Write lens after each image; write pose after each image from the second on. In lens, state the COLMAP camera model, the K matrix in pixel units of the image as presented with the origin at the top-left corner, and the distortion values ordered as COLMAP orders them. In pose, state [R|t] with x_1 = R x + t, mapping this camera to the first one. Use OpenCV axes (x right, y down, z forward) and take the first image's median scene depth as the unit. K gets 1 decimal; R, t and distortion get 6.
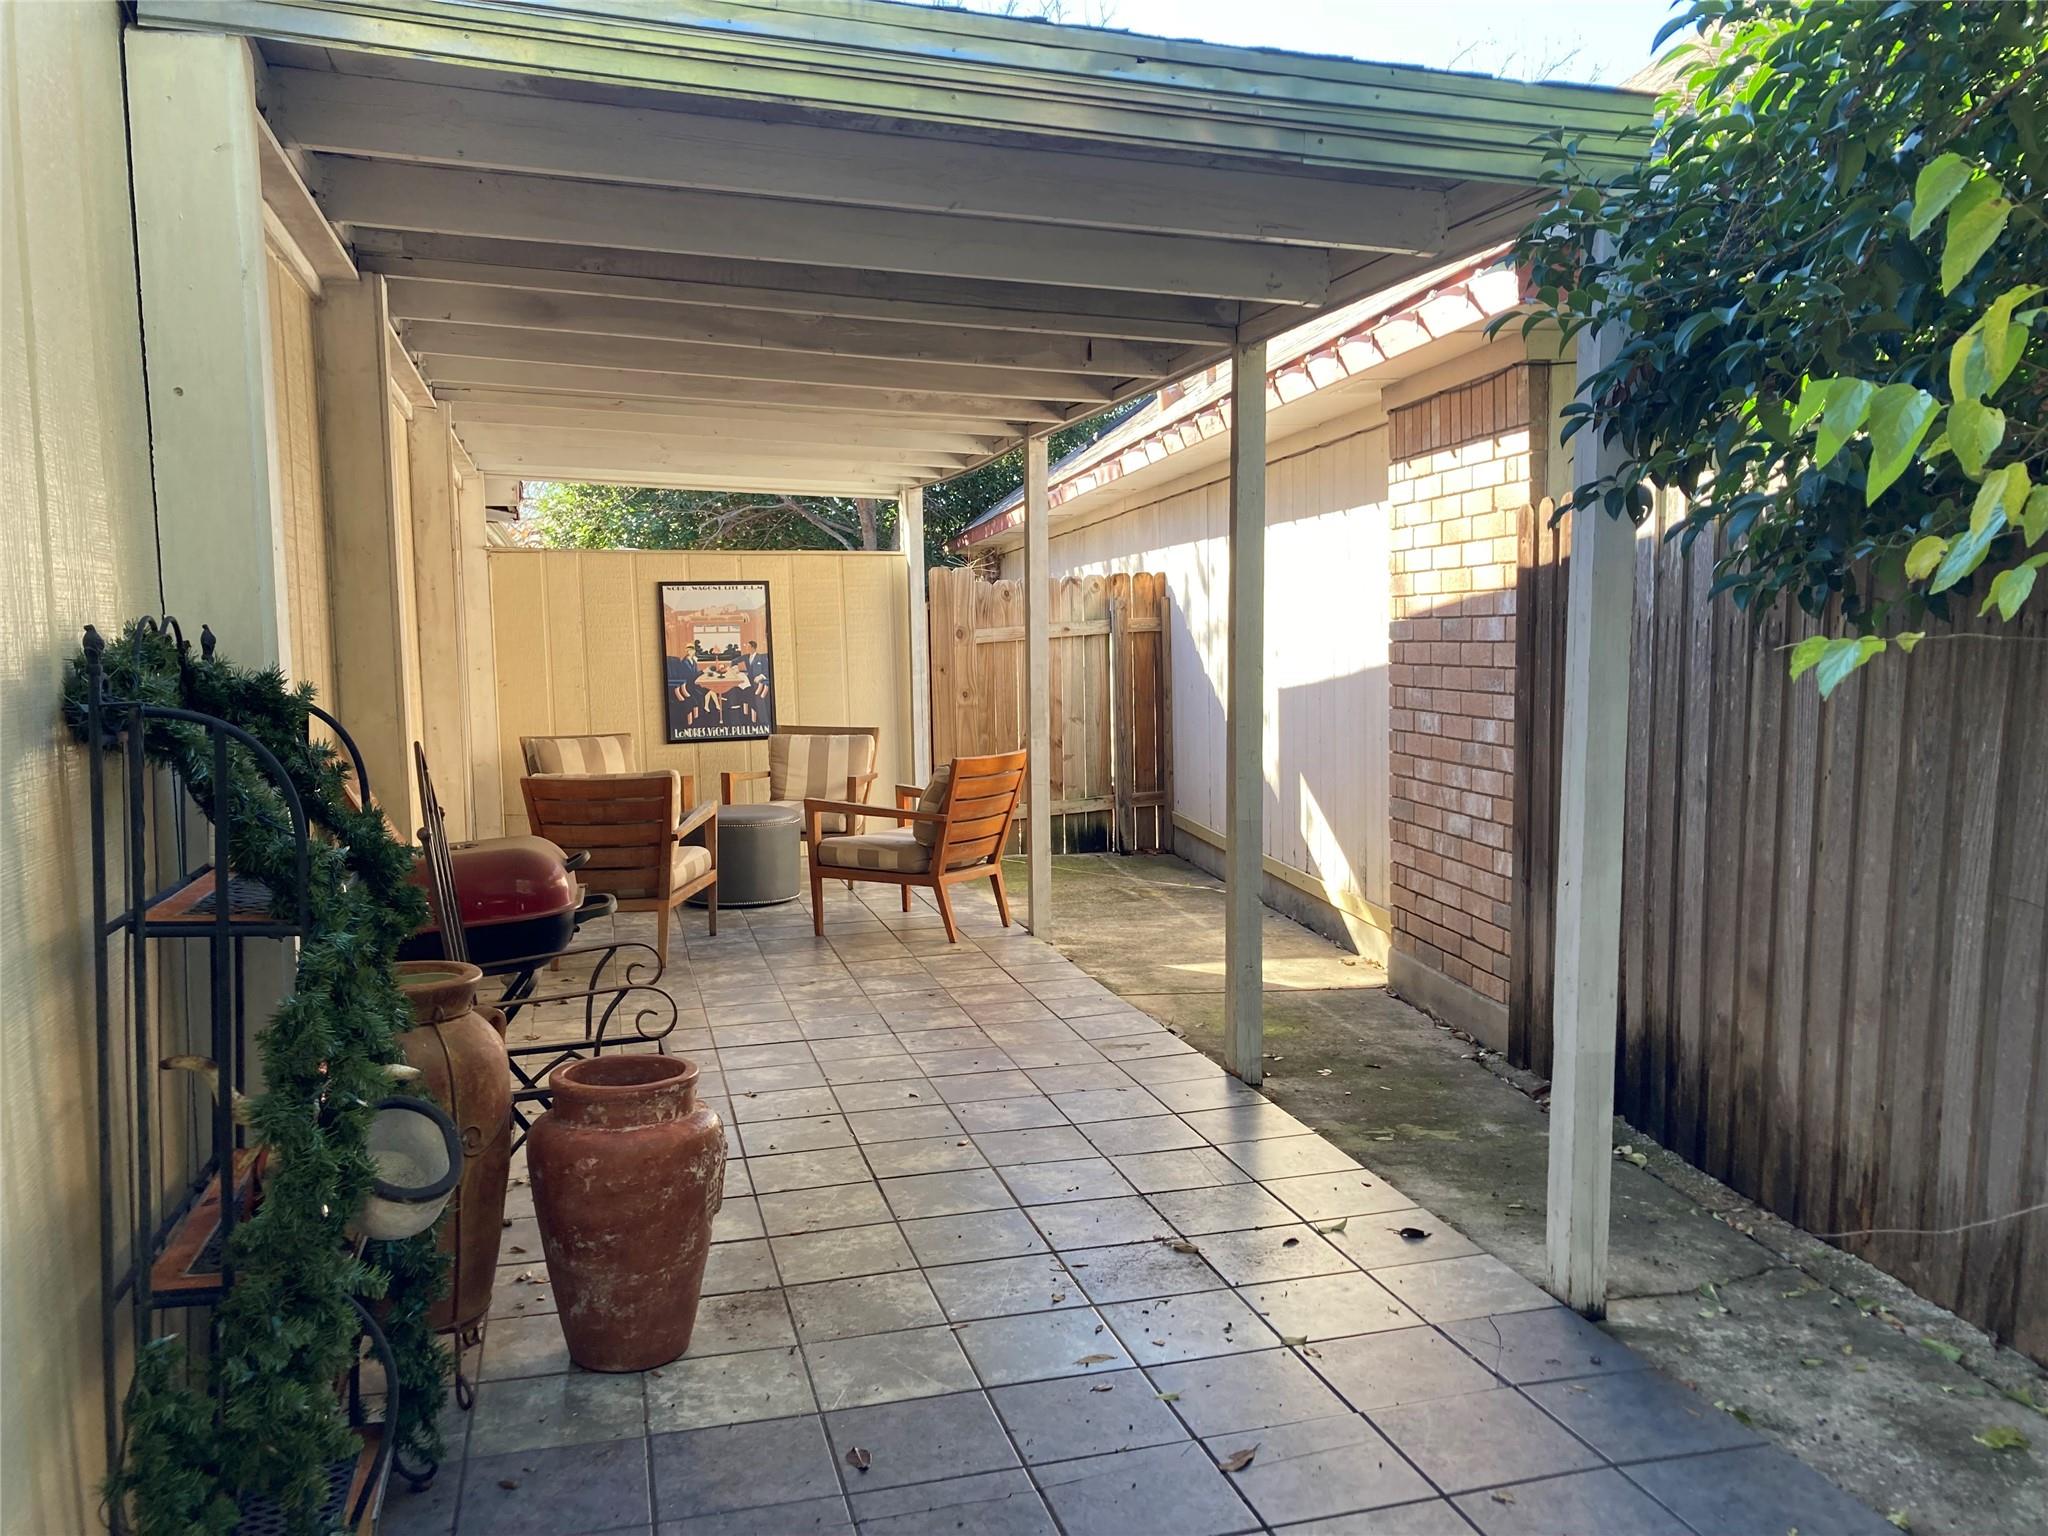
lens RADIAL K [[1628.7, 0, 1067.4], [0, 1628.7, 828.4], [0, 0, 1]] dist [0.010041, 0.000556]
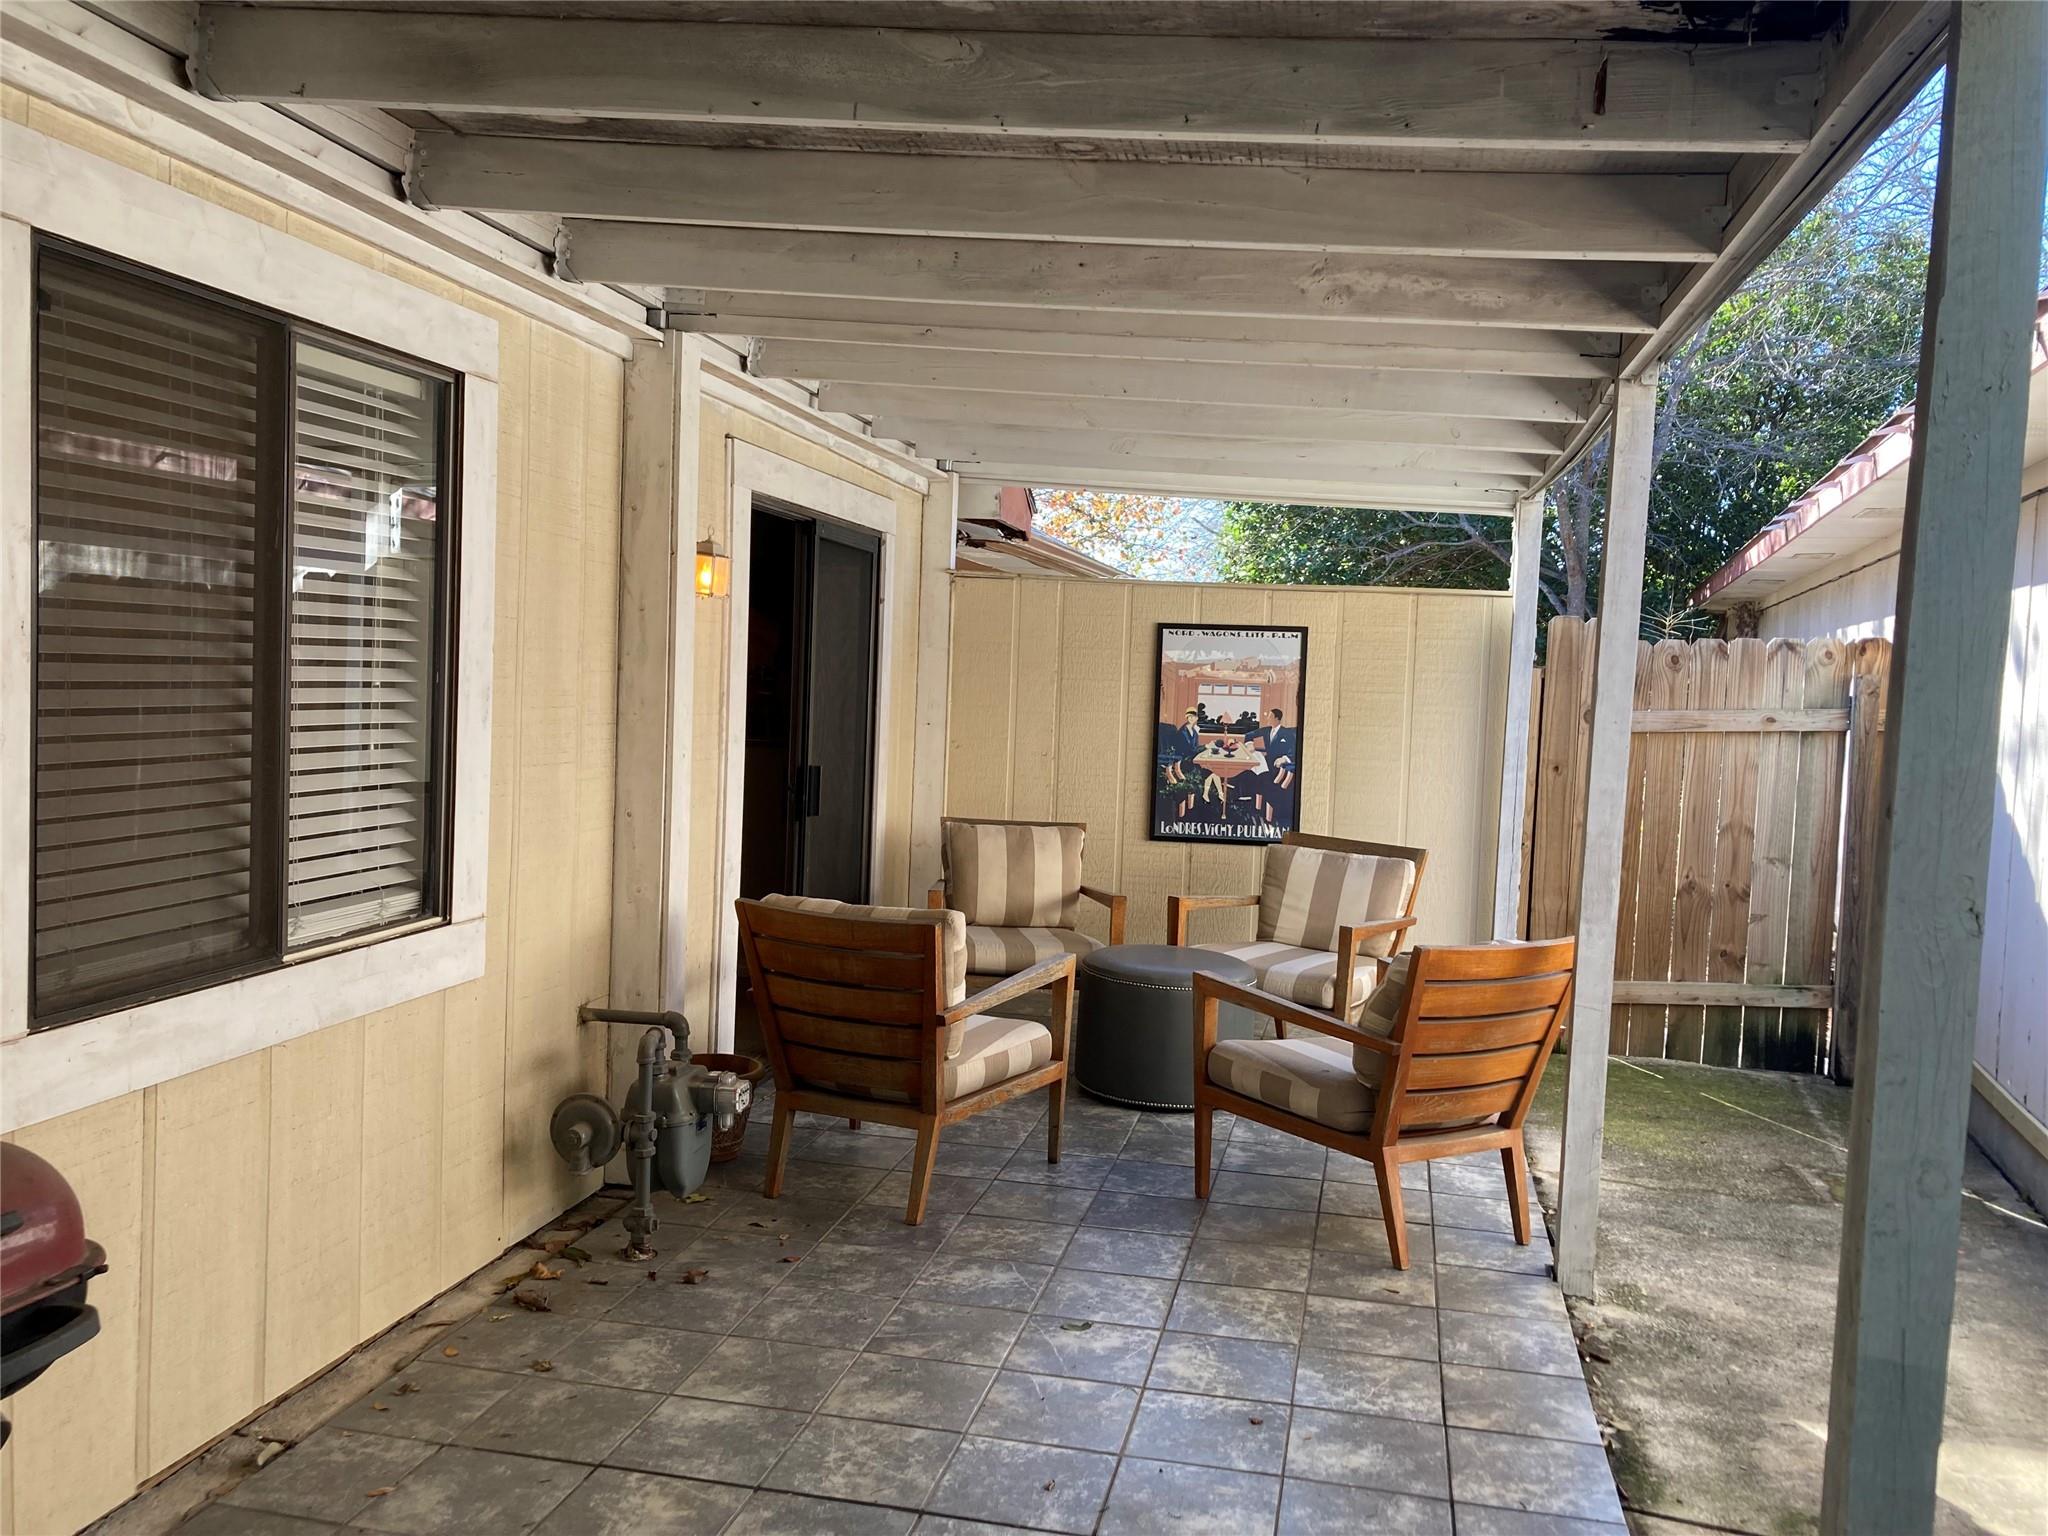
lens RADIAL K [[1657.1, 0, 1024.0], [0, 1657.1, 768.0], [0, 0, 1]] dist [0.013311, 0.000214]
pose [[0.880400, 0.078589, -0.467675, 0.052061], [-0.111099, 0.992909, -0.042294, -0.046281], [0.461035, 0.089194, 0.882888, 0.308428]]
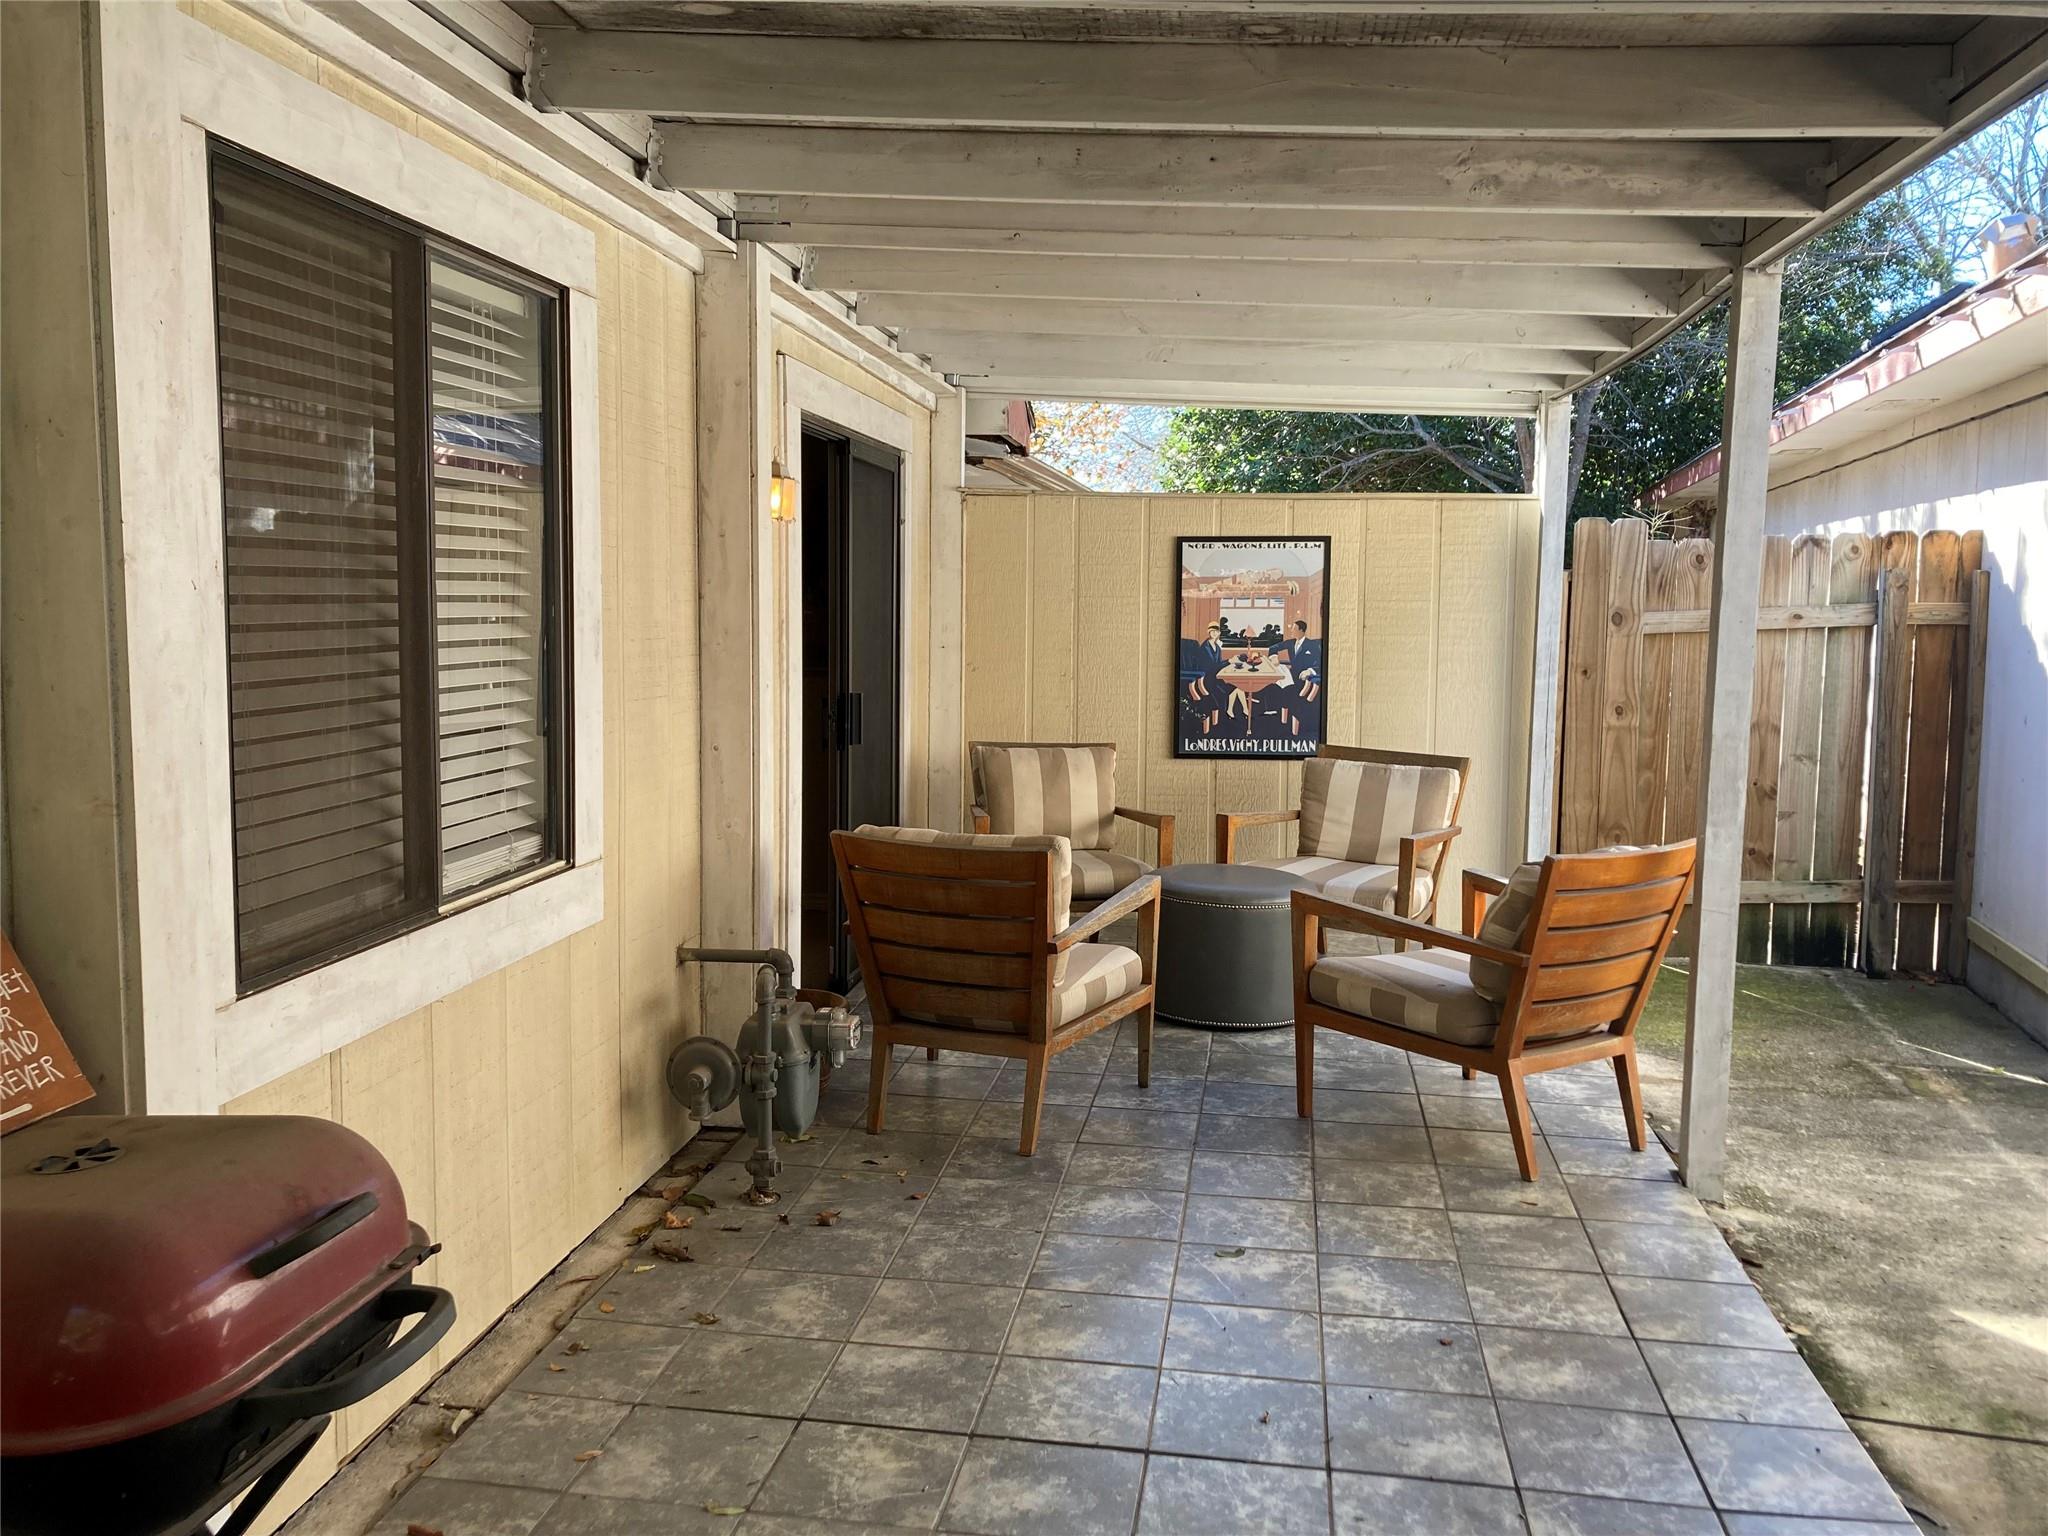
lens RADIAL K [[1659.0, 0, 989.2], [0, 1659.0, 748.4], [0, 0, 1]] dist [0.019006, -0.007898]
pose [[0.899229, 0.066554, -0.432387, 0.000434], [-0.078726, 0.996843, -0.010289, -0.041889], [0.430337, 0.043293, 0.901629, 0.295202]]
